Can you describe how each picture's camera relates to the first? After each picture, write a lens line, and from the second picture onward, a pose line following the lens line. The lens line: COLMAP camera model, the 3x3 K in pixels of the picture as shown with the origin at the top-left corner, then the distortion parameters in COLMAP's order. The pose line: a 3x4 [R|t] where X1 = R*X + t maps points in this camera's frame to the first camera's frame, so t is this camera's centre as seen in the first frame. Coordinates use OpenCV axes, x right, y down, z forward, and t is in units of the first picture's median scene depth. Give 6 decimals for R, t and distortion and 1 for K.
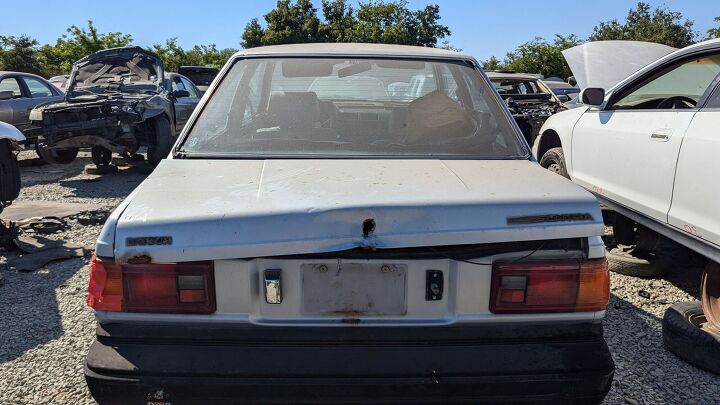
lens RADIAL K [[518.0, 0, 359.7], [0, 518.0, 202.9], [0, 0, 1]] dist [0.055300, -0.051263]
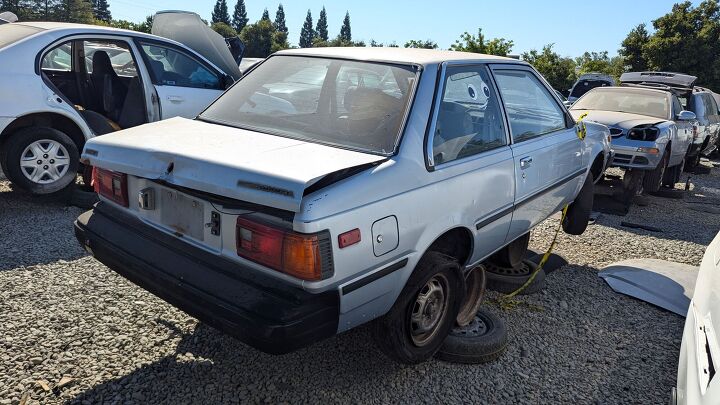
lens RADIAL K [[518.0, 0, 364.9], [0, 518.0, 200.7], [0, 0, 1]] dist [0.055300, -0.051263]
pose [[0.764324, 0.206446, -0.610892, 0.053369], [-0.215406, 0.974687, 0.059879, -0.002699], [0.607790, 0.085823, 0.789447, 0.007058]]
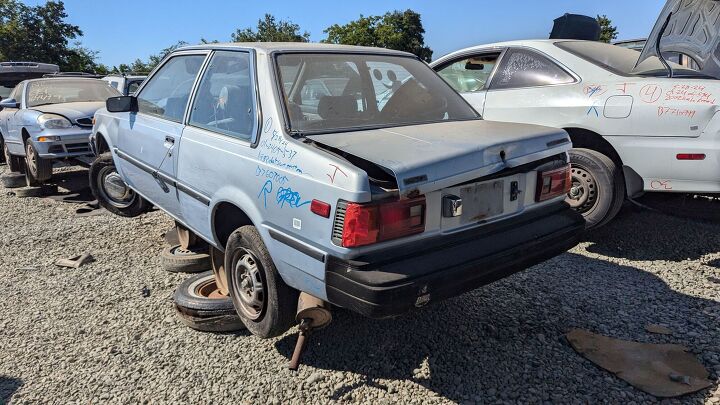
lens RADIAL K [[518.0, 0, 358.2], [0, 518.0, 197.4], [0, 0, 1]] dist [0.055300, -0.051263]
pose [[0.790759, -0.153216, 0.592642, -0.052021], [0.163325, 0.985880, 0.036957, 0.001628], [-0.589936, 0.067569, 0.804618, -0.001217]]
